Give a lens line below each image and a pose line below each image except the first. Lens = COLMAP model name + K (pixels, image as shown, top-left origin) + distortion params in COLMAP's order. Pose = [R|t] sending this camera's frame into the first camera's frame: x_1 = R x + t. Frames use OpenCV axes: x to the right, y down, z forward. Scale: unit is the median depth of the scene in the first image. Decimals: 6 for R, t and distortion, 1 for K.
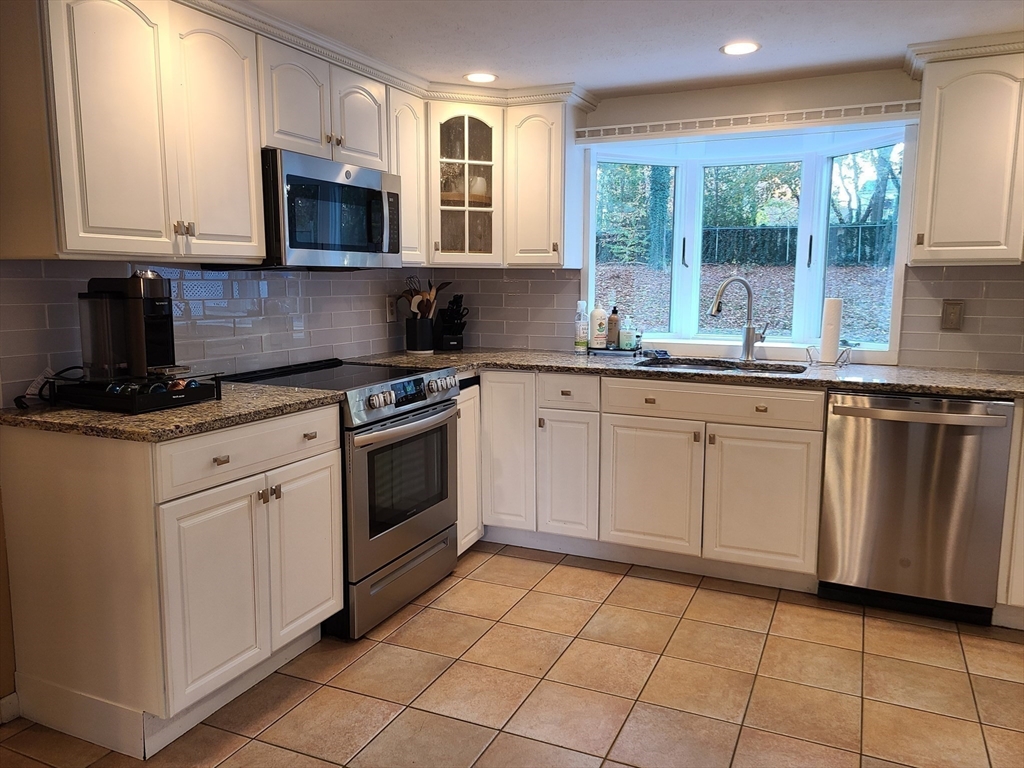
lens RADIAL K [[768.2, 0, 512.7], [0, 768.2, 382.9], [0, 0, 1]] dist [0.026367, -0.001425]
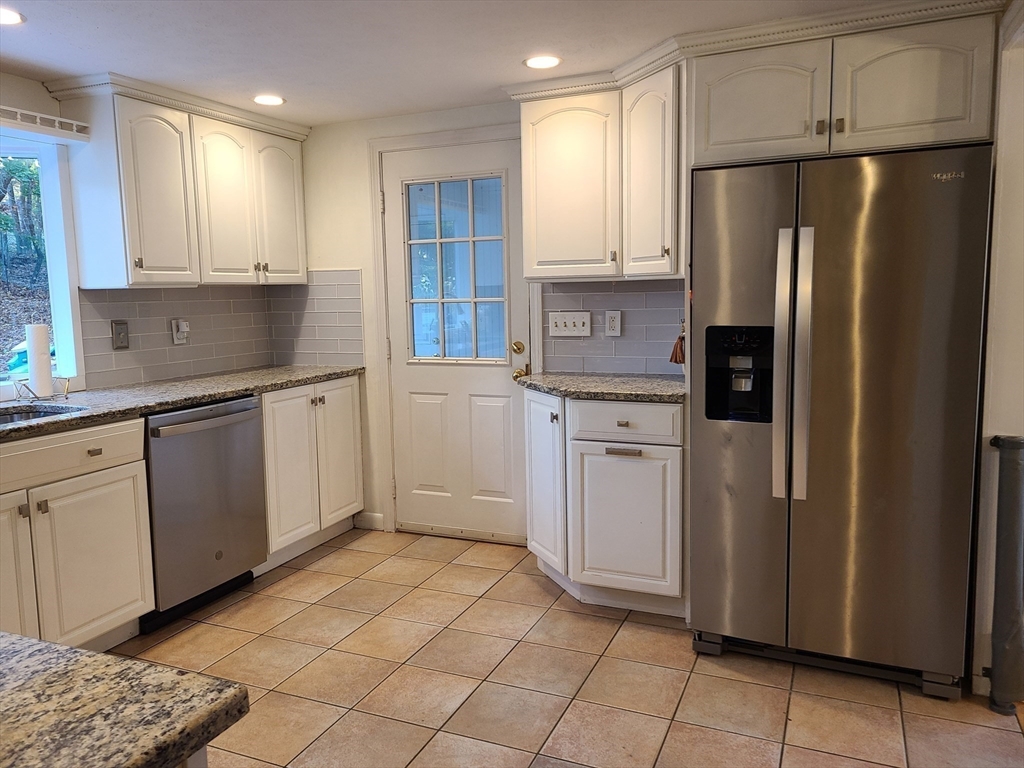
lens RADIAL K [[768.2, 0, 512.7], [0, 768.2, 381.6], [0, 0, 1]] dist [0.026367, -0.001425]
pose [[-0.022392, -0.122032, 0.992274, -0.566666], [0.154121, 0.980236, 0.124030, -0.083004], [-0.987798, 0.155708, -0.003142, 0.550153]]
